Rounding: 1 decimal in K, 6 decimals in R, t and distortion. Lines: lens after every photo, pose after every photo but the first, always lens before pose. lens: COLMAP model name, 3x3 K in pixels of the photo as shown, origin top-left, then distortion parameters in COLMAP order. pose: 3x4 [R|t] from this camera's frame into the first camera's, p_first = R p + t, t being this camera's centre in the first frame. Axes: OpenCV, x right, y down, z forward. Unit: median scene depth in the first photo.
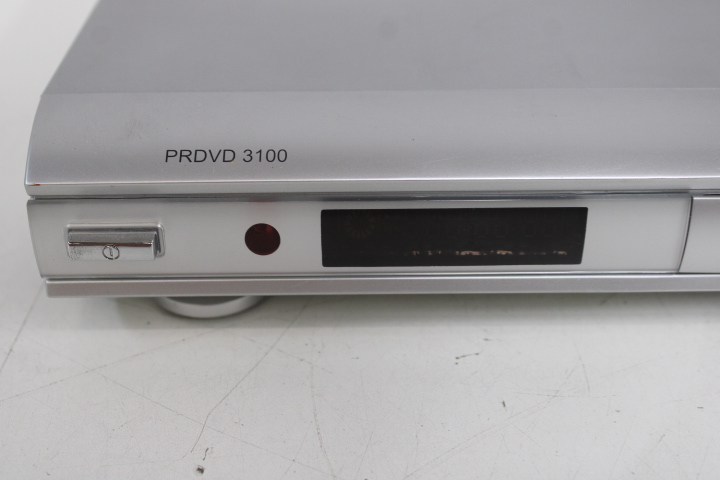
lens RADIAL K [[1037.6, 0, 358.8], [0, 1037.6, 227.8], [0, 0, 1]] dist [-0.046488, 0.042779]
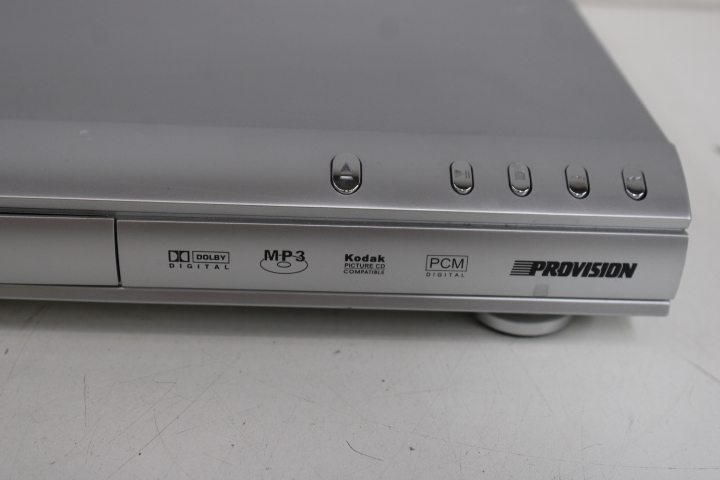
lens RADIAL K [[1037.6, 0, 358.8], [0, 1037.6, 227.8], [0, 0, 1]] dist [-0.046488, 0.042779]
pose [[0.998424, 0.041957, 0.037261, 1.129651], [-0.040966, 0.998797, -0.026950, -0.003919], [-0.038347, 0.025381, 0.998942, -0.151263]]
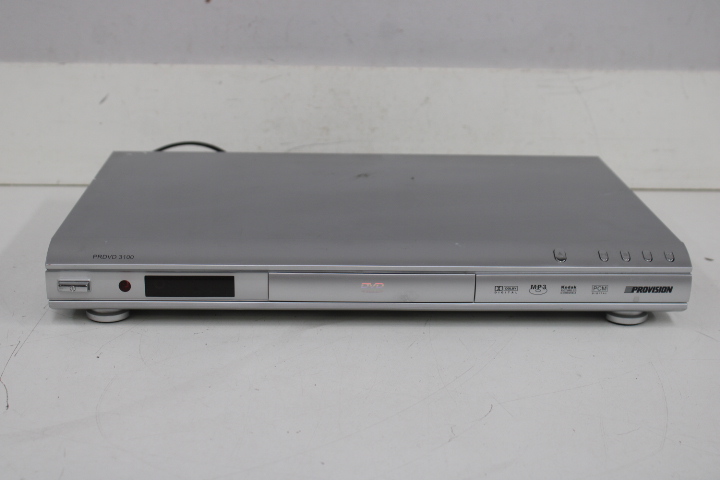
lens RADIAL K [[1037.6, 0, 358.8], [0, 1037.6, 227.8], [0, 0, 1]] dist [-0.046488, 0.042779]
pose [[0.999405, 0.016932, 0.030044, 0.483527], [-0.010396, 0.978568, -0.205662, 0.450361], [-0.032883, 0.205228, 0.978162, -1.938373]]
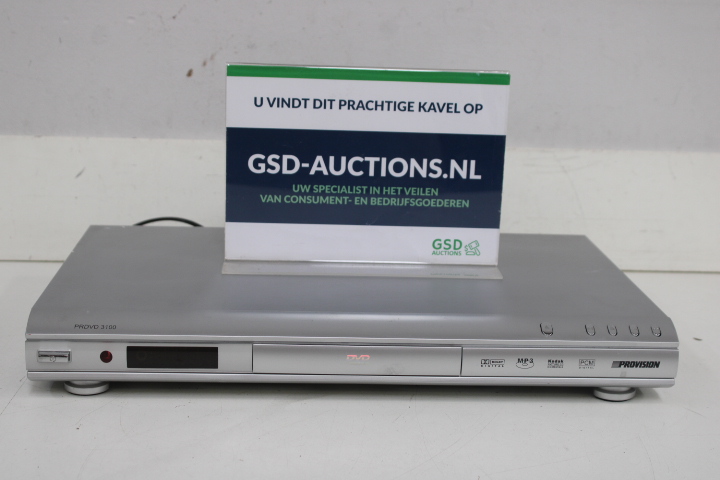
lens RADIAL K [[1130.9, 0, 360.0], [0, 1130.9, 240.0], [0, 0, 1]] dist [-0.027529, -0.018763]
pose [[0.998025, 0.029079, 0.055682, 0.431969], [-0.012043, 0.958536, -0.284715, 0.592060], [-0.061652, 0.283482, 0.956994, -2.160266]]
